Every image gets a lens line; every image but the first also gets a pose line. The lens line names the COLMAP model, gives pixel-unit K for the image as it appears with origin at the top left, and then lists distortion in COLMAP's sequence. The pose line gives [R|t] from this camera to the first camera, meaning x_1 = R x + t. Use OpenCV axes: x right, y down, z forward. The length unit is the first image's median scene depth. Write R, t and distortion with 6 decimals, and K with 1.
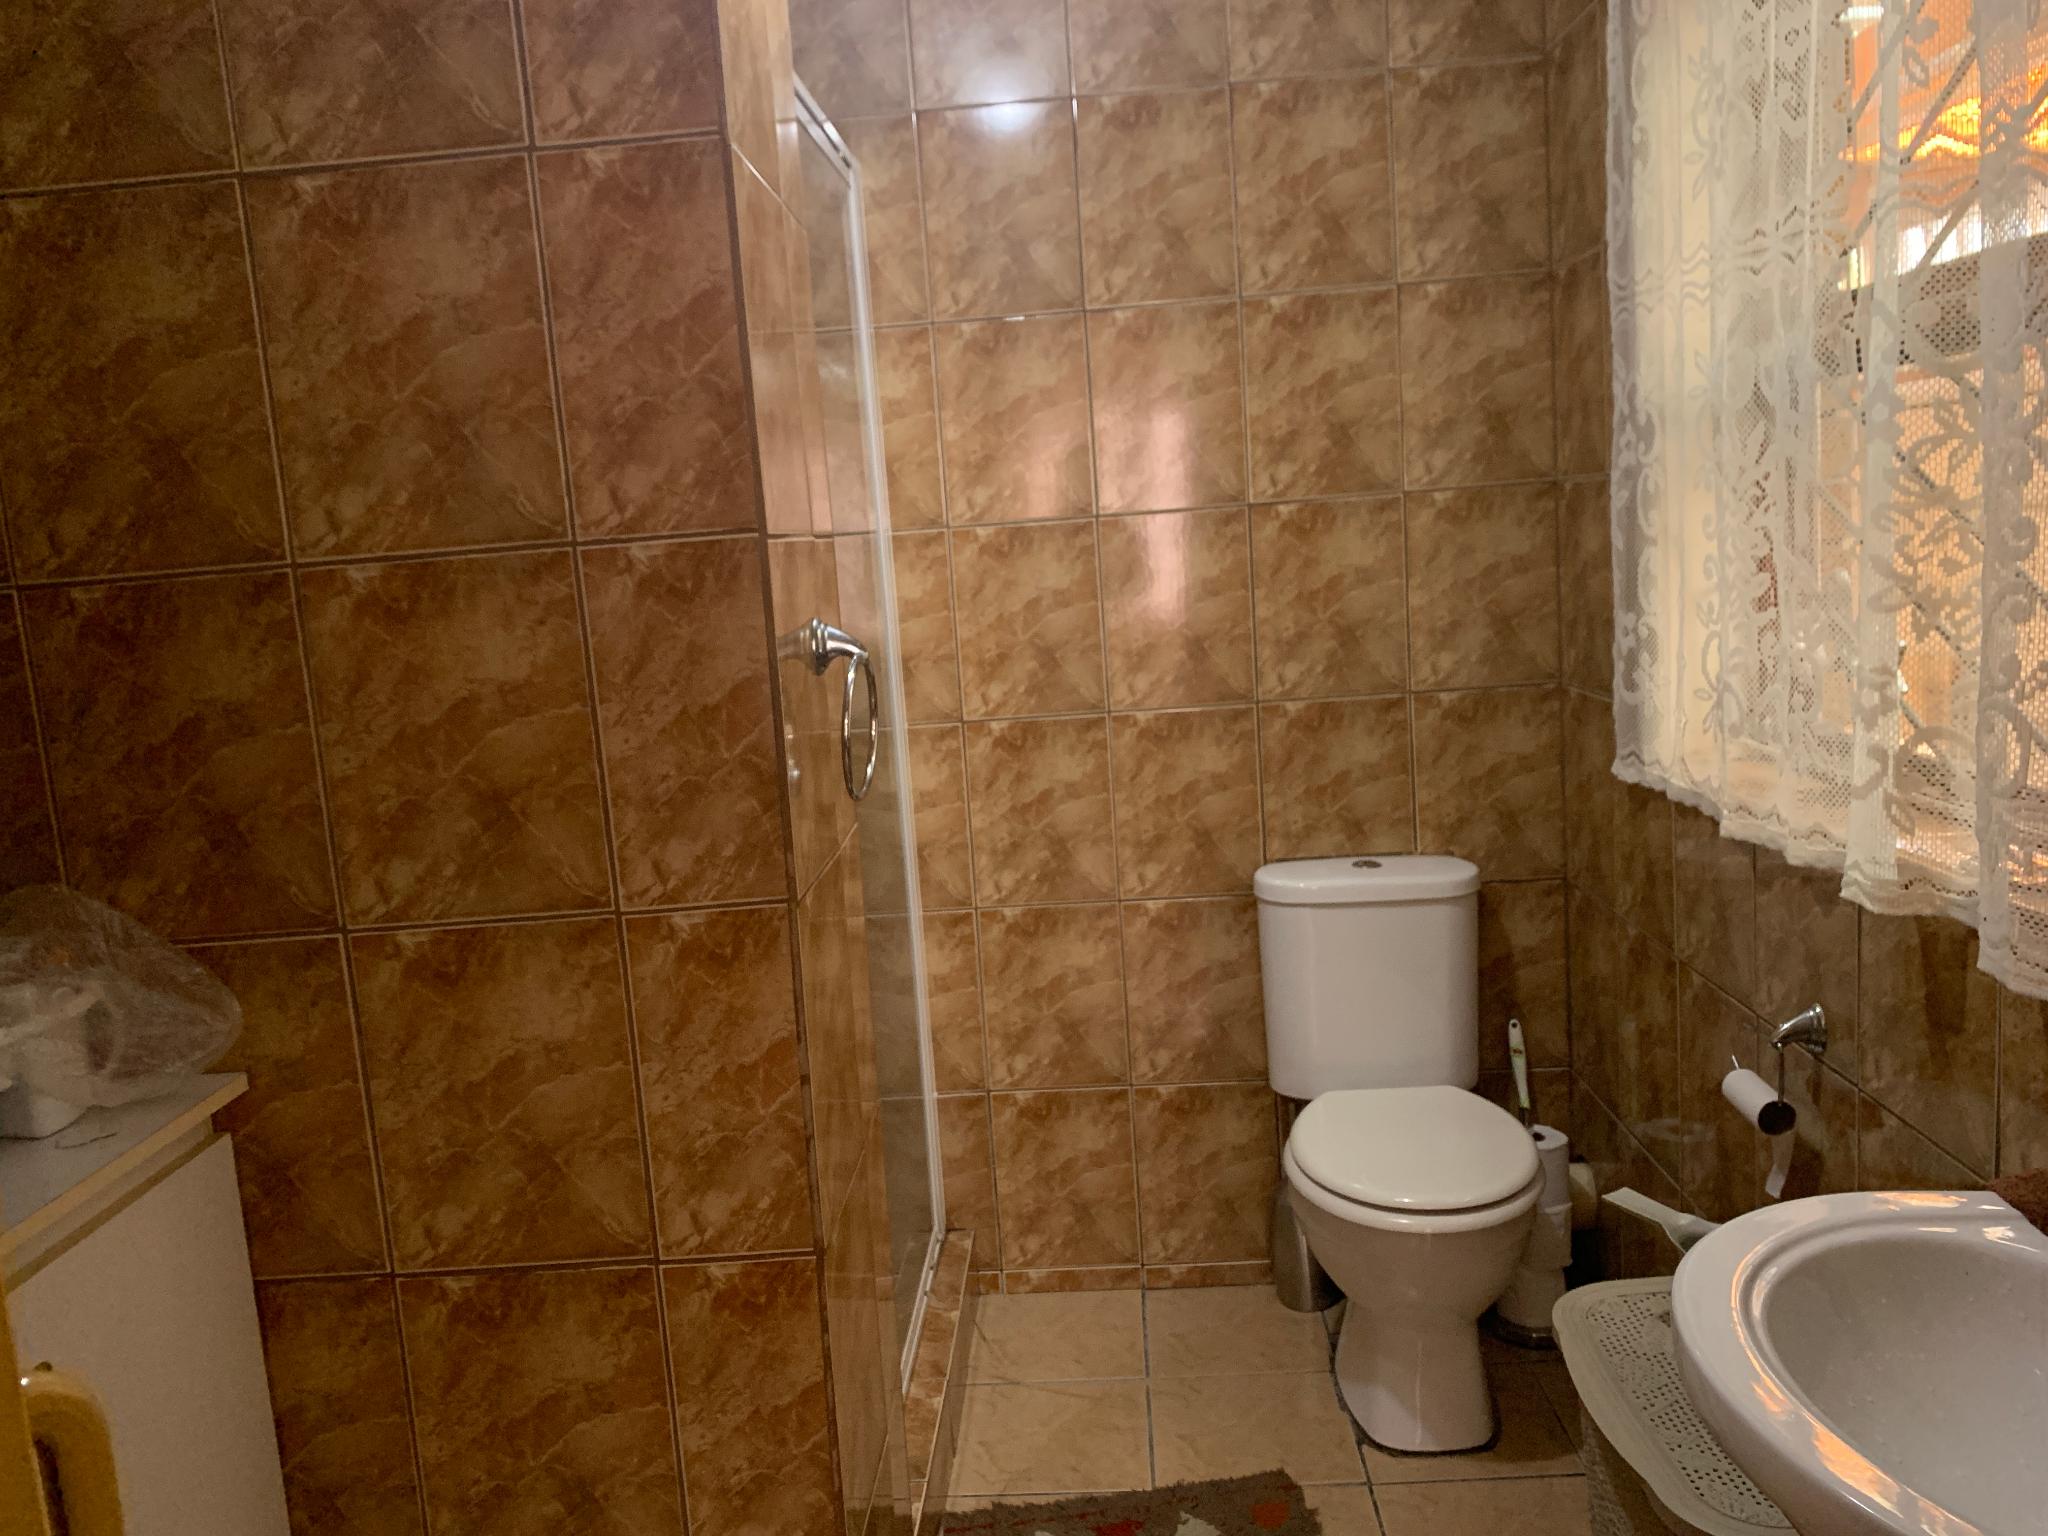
lens RADIAL K [[1579.9, 0, 1008.5], [0, 1579.9, 779.5], [0, 0, 1]] dist [0.043427, -0.046411]
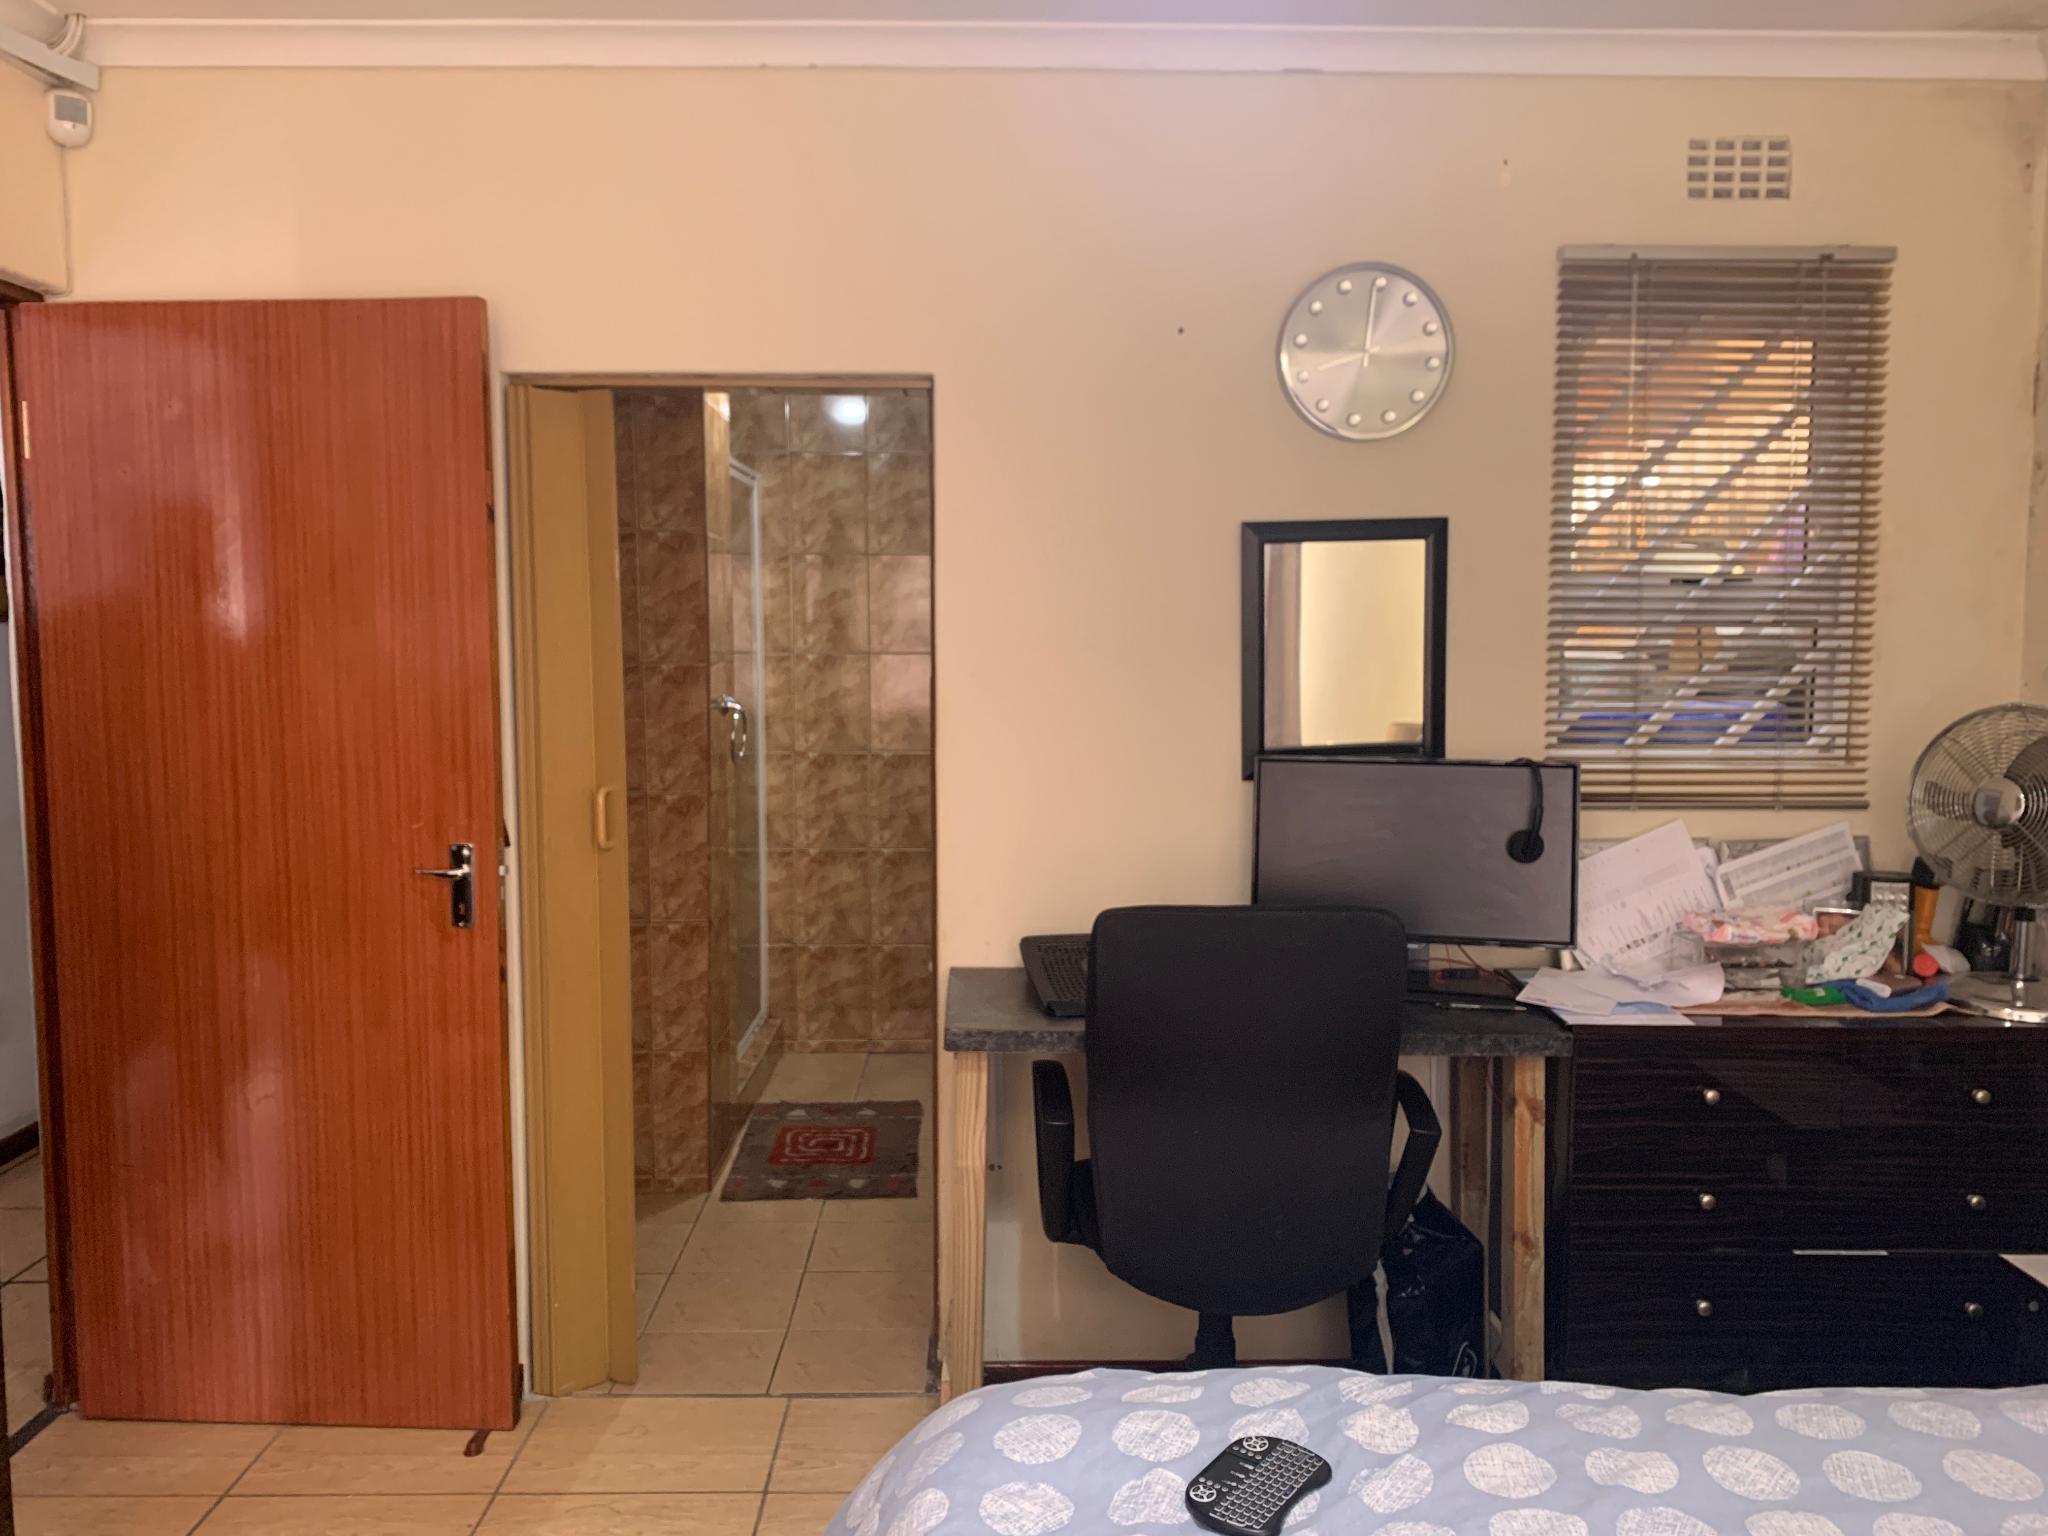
lens RADIAL K [[1579.9, 0, 1042.9], [0, 1579.9, 771.6], [0, 0, 1]] dist [0.043427, -0.046411]
pose [[0.994117, 0.064248, 0.087202, 0.107912], [-0.058621, 0.996121, -0.065620, 0.098911], [-0.091079, 0.060122, 0.994027, -0.975222]]
